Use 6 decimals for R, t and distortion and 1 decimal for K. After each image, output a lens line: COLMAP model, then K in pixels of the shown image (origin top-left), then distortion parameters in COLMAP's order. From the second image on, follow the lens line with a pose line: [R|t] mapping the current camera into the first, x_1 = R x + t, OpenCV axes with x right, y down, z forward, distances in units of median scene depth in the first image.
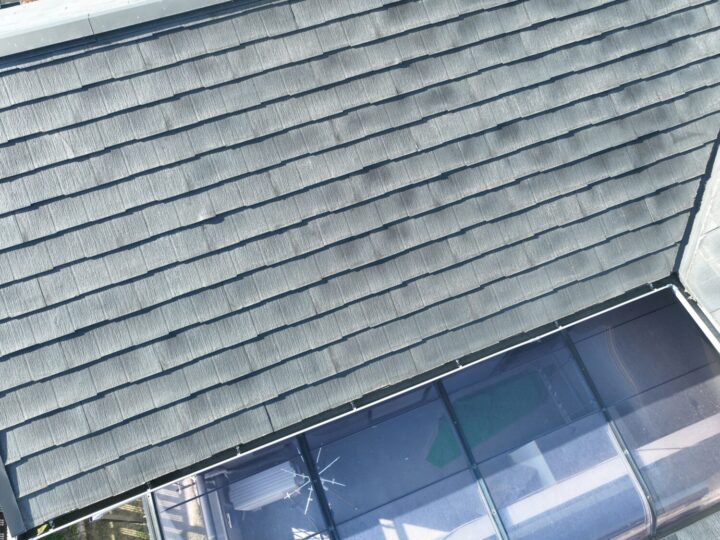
lens RADIAL K [[508.1, 0, 360.0], [0, 508.1, 270.0], [0, 0, 1]] dist [0.015278, 0.002447]
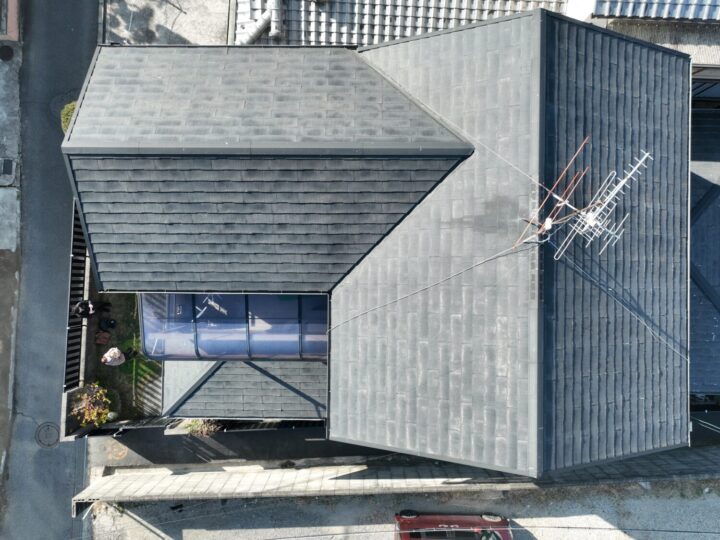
lens RADIAL K [[508.1, 0, 360.0], [0, 508.1, 270.0], [0, 0, 1]] dist [0.015278, 0.002447]
pose [[0.928098, 0.372155, -0.011603, 0.759511], [-0.325411, 0.825884, 0.460460, -1.397184], [0.180945, -0.423577, 0.887604, -1.337397]]
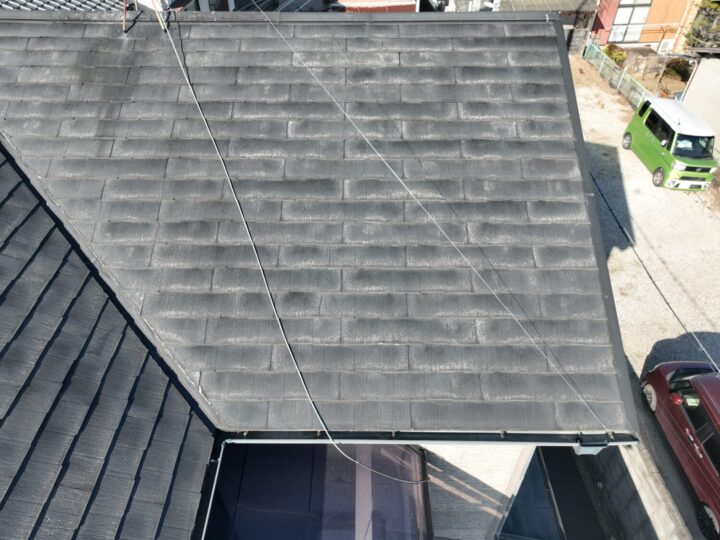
lens RADIAL K [[508.1, 0, 360.0], [0, 508.1, 270.0], [0, 0, 1]] dist [0.015278, 0.002447]
pose [[0.368323, -0.615222, 0.697022, 0.242648], [0.822201, 0.565511, 0.064674, -0.005170], [-0.433962, 0.549272, 0.714127, 0.043060]]
